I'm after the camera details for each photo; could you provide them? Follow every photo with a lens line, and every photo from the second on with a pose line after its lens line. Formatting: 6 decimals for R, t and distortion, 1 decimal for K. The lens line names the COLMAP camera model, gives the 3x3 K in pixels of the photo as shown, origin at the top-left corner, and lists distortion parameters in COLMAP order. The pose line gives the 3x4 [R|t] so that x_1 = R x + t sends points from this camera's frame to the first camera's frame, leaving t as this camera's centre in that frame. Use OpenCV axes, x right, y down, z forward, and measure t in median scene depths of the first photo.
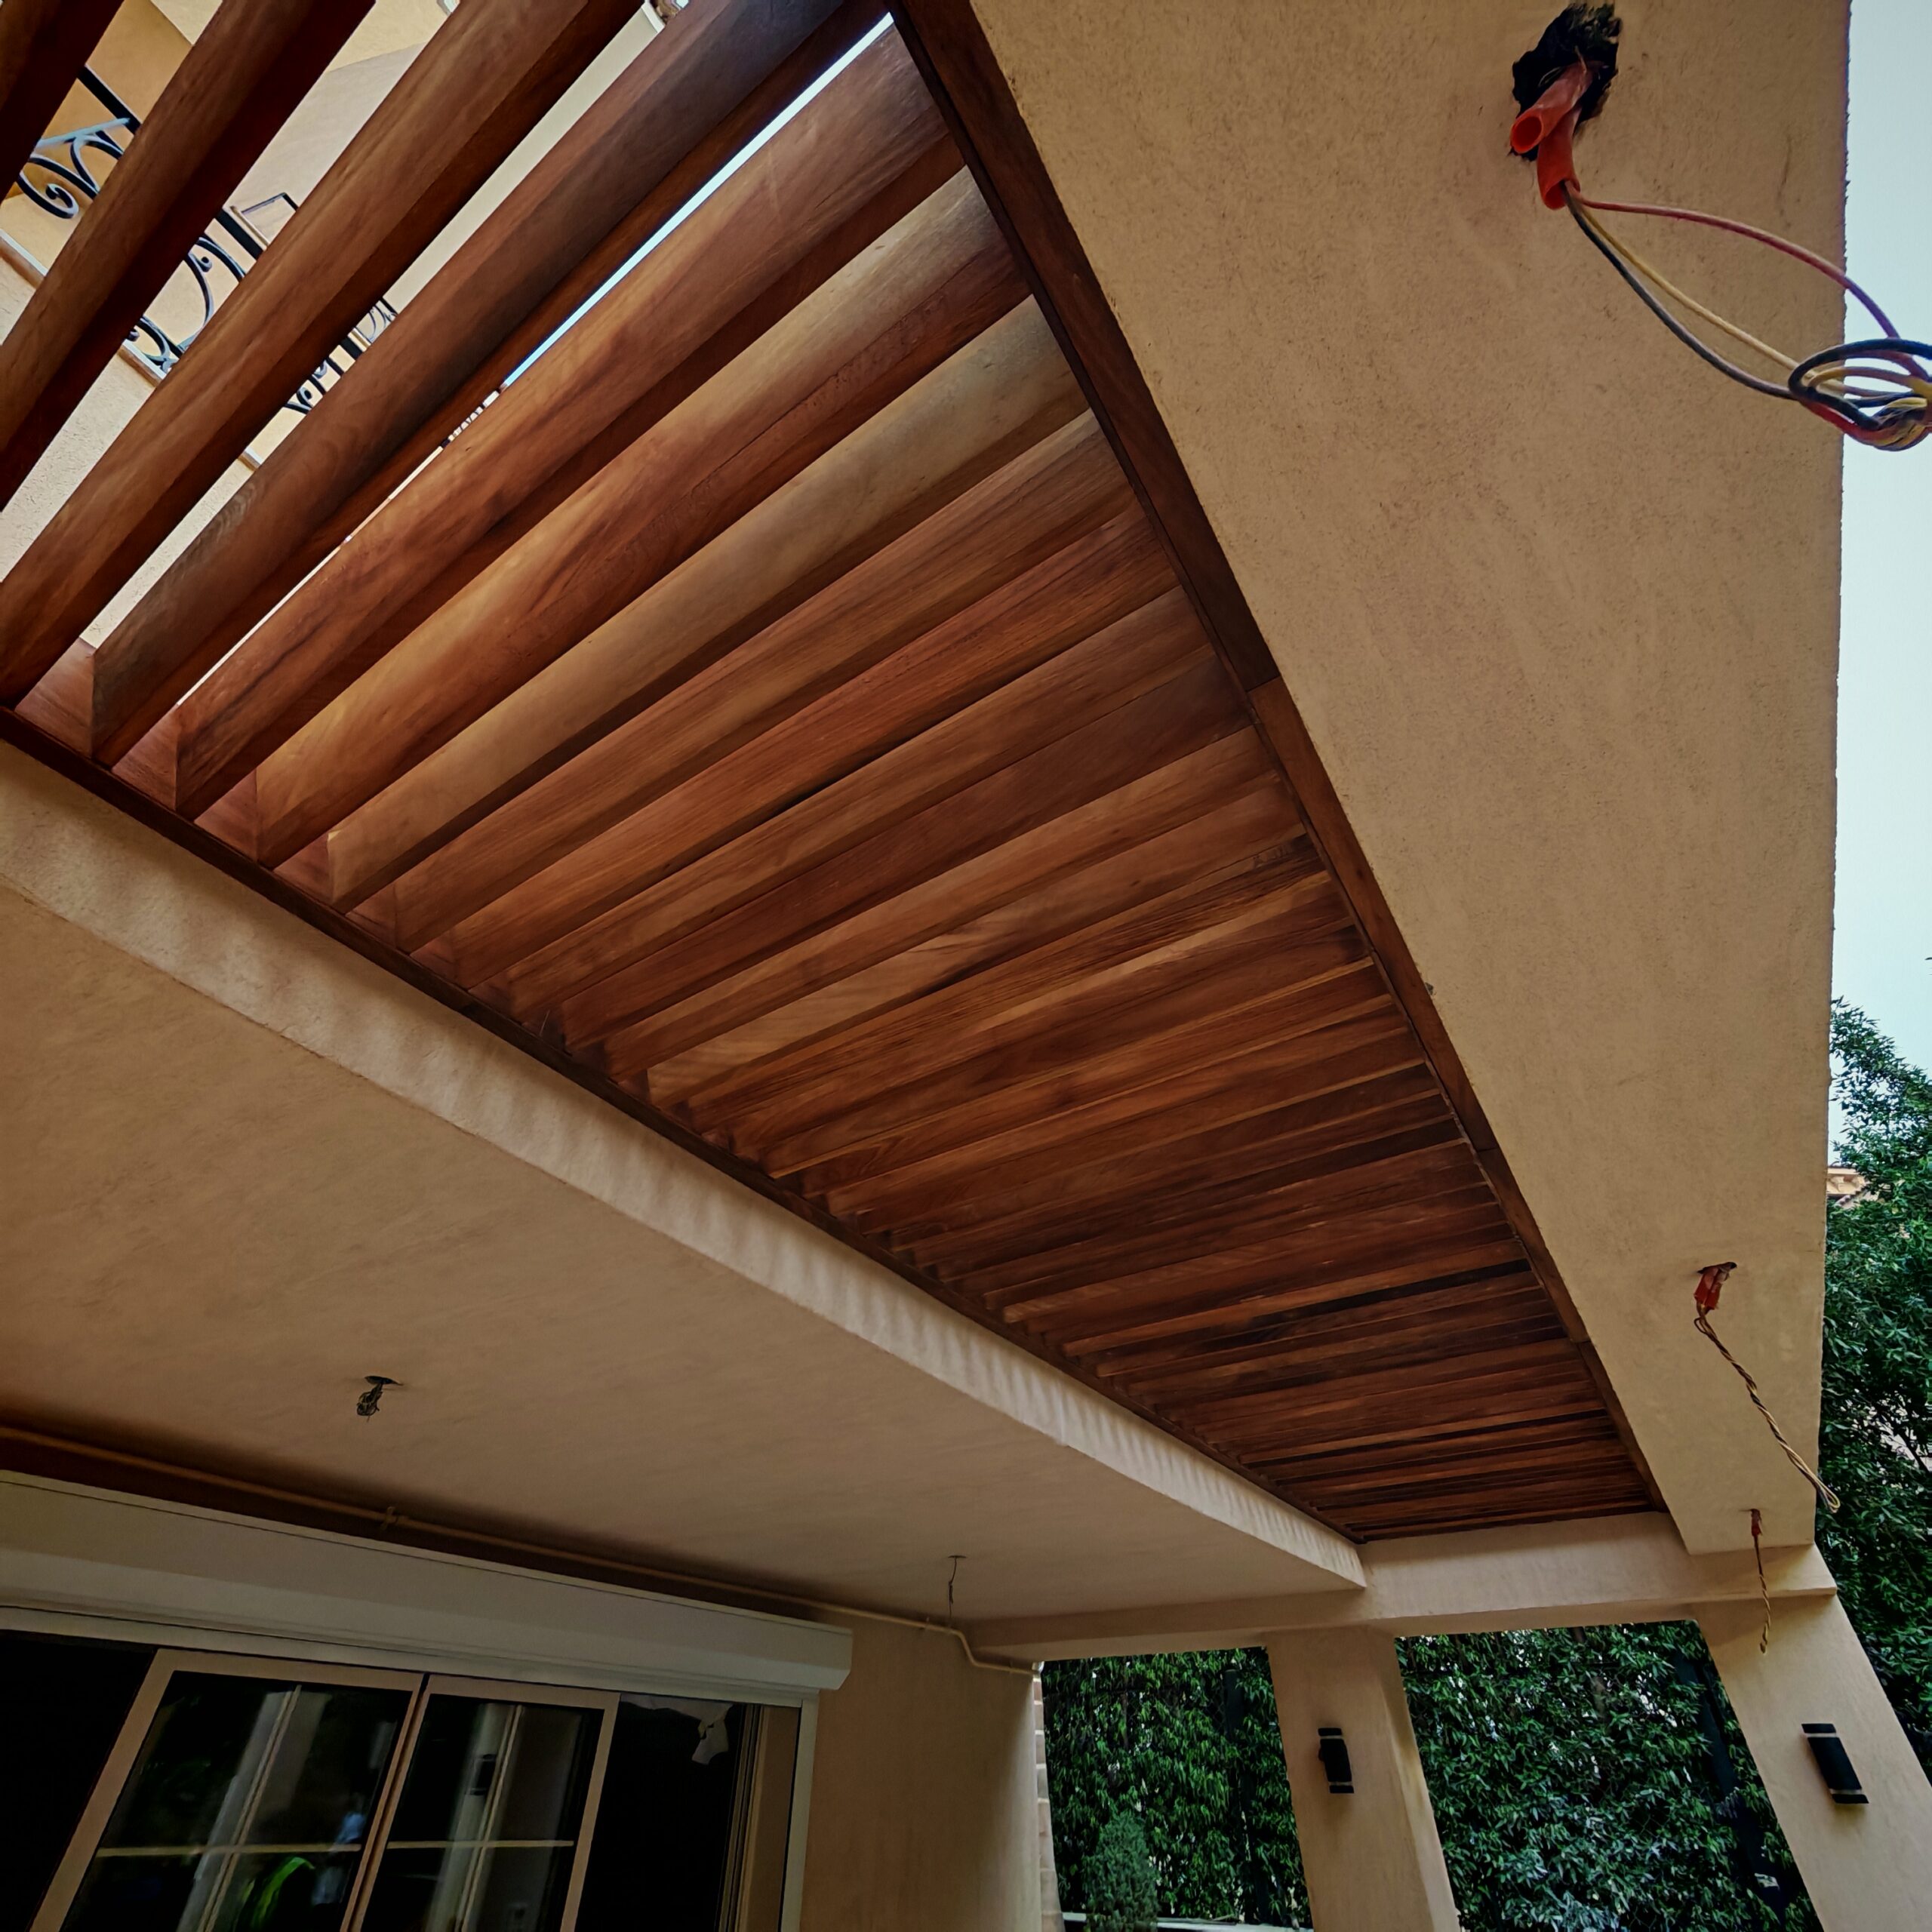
lens RADIAL K [[955.7, 0, 966.0], [0, 955.7, 966.0], [0, 0, 1]] dist [-0.010201, 0.001562]
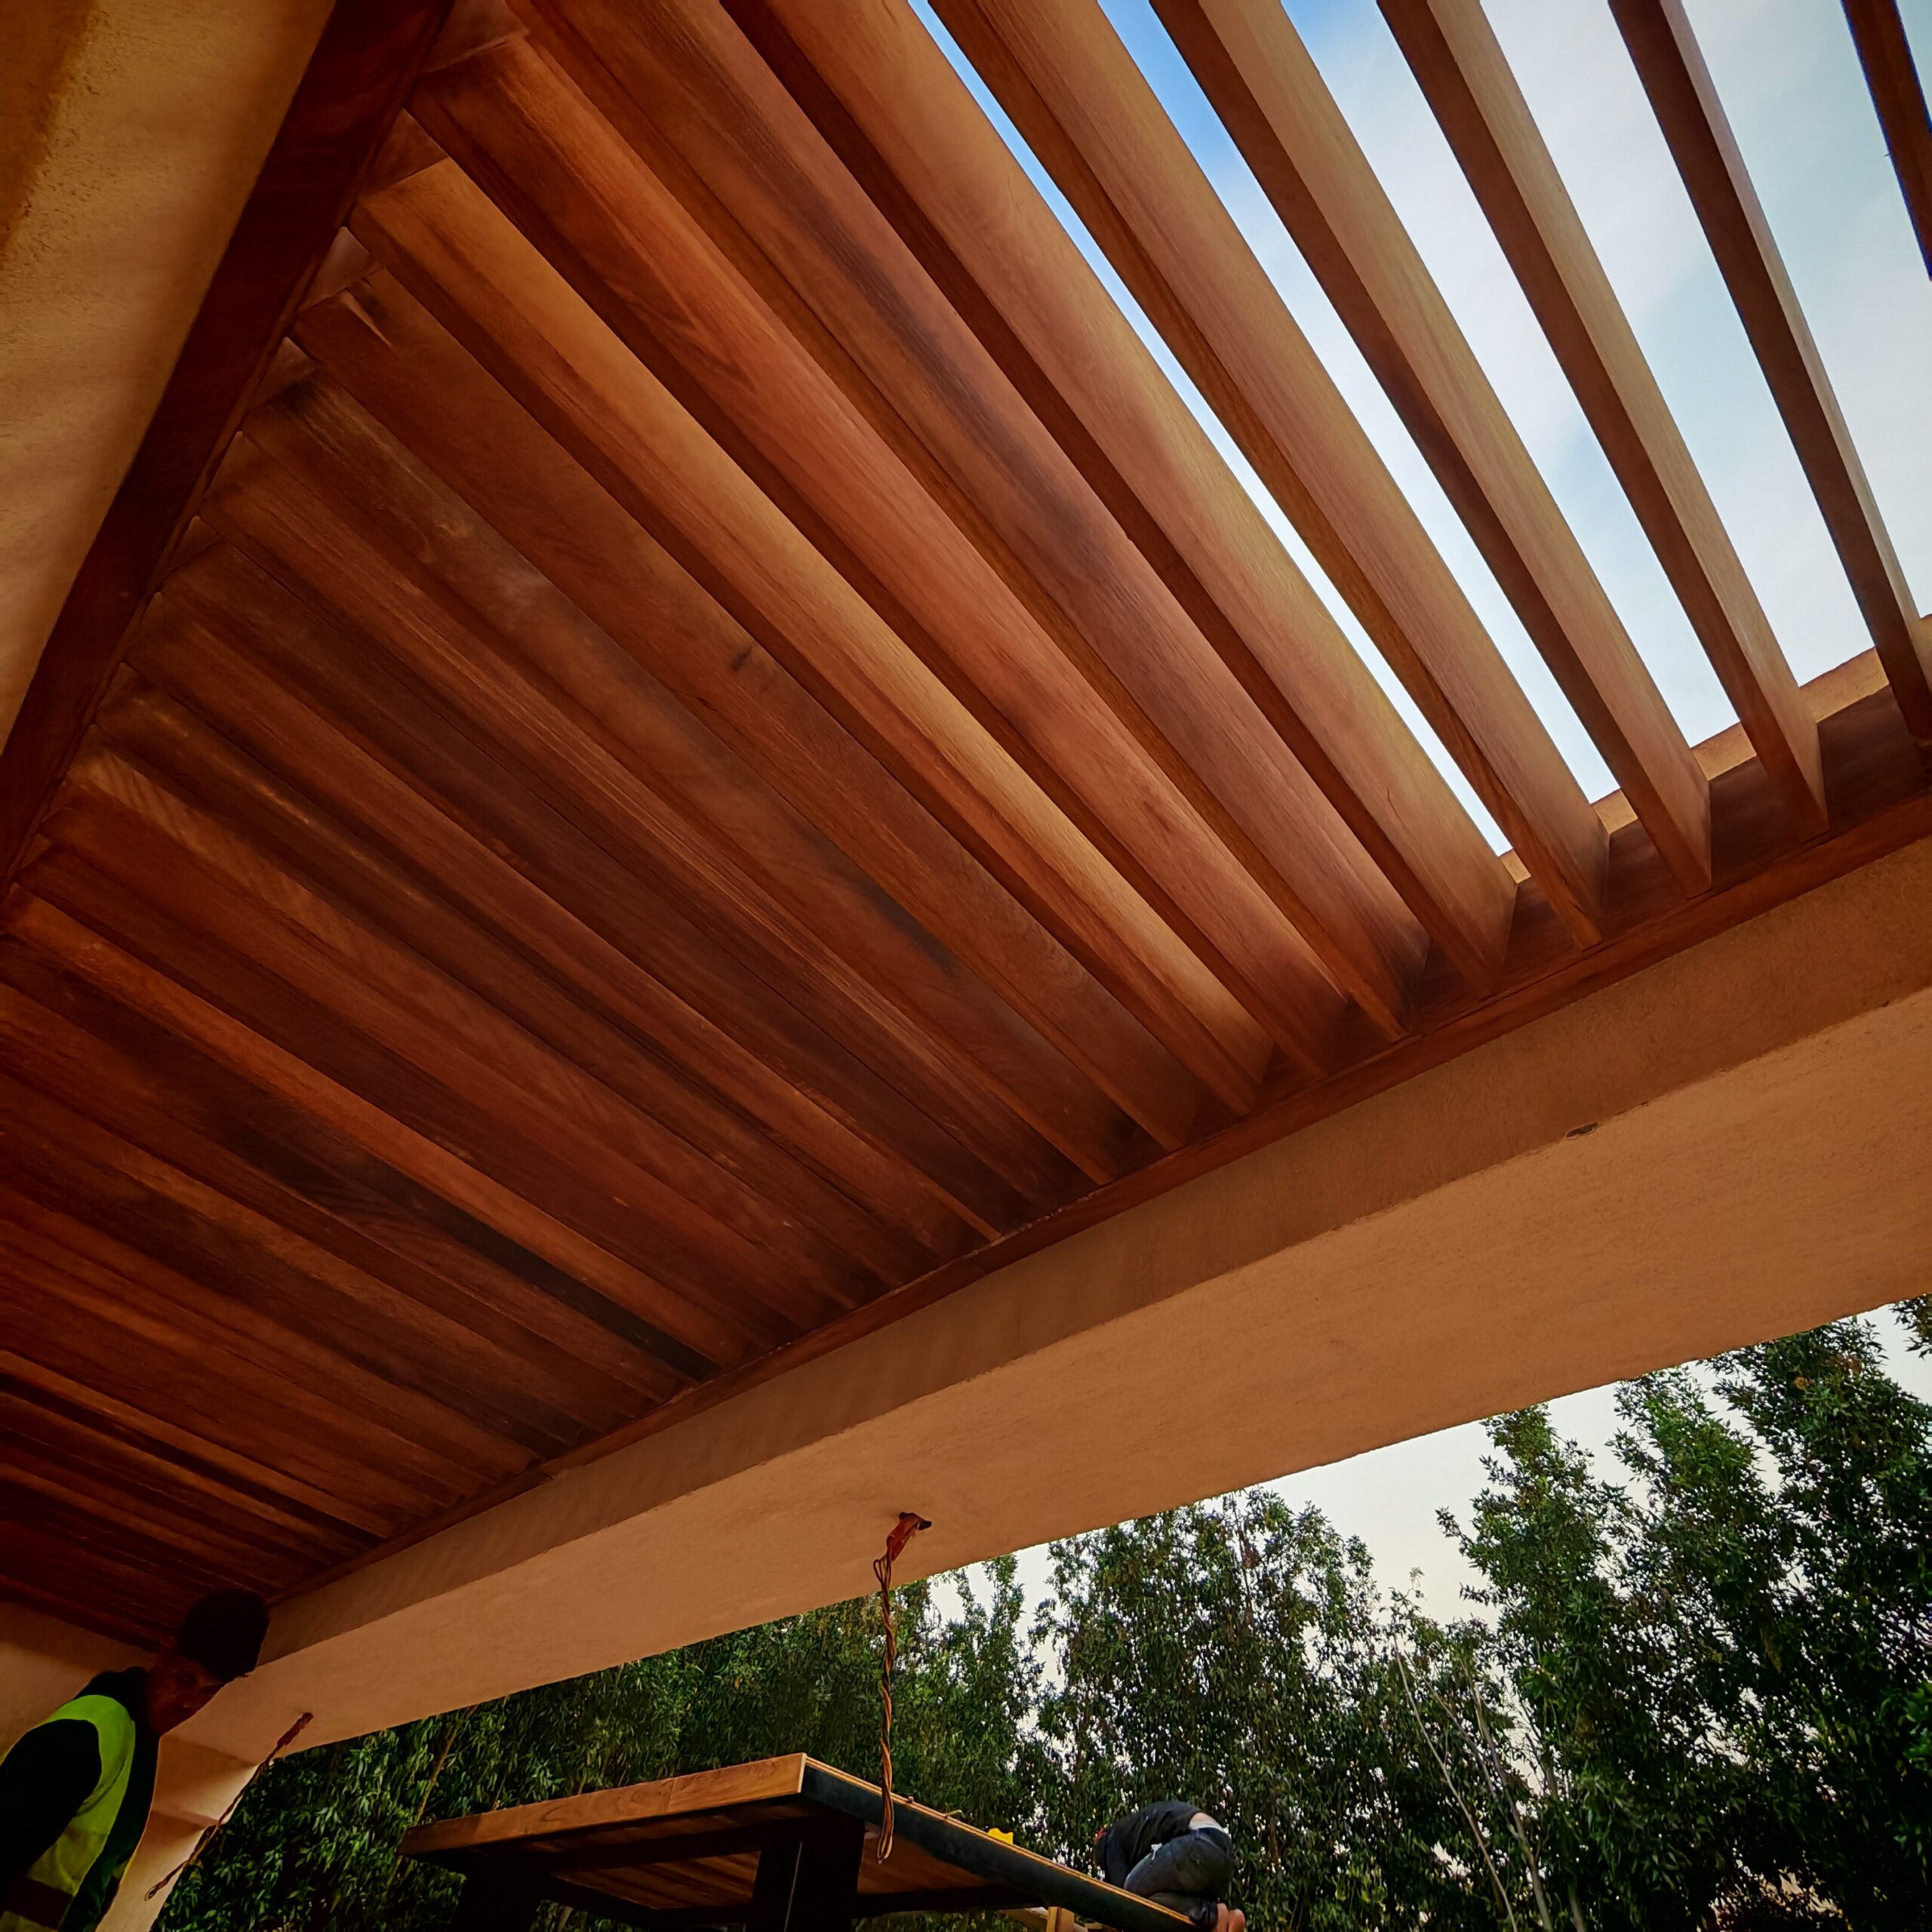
lens RADIAL K [[955.7, 0, 966.0], [0, 955.7, 966.0], [0, 0, 1]] dist [-0.010201, 0.001562]
pose [[0.165097, 0.794620, 0.584228, -0.055049], [-0.716632, 0.503632, -0.482487, 0.304344], [-0.677630, -0.339019, 0.652598, 0.399055]]
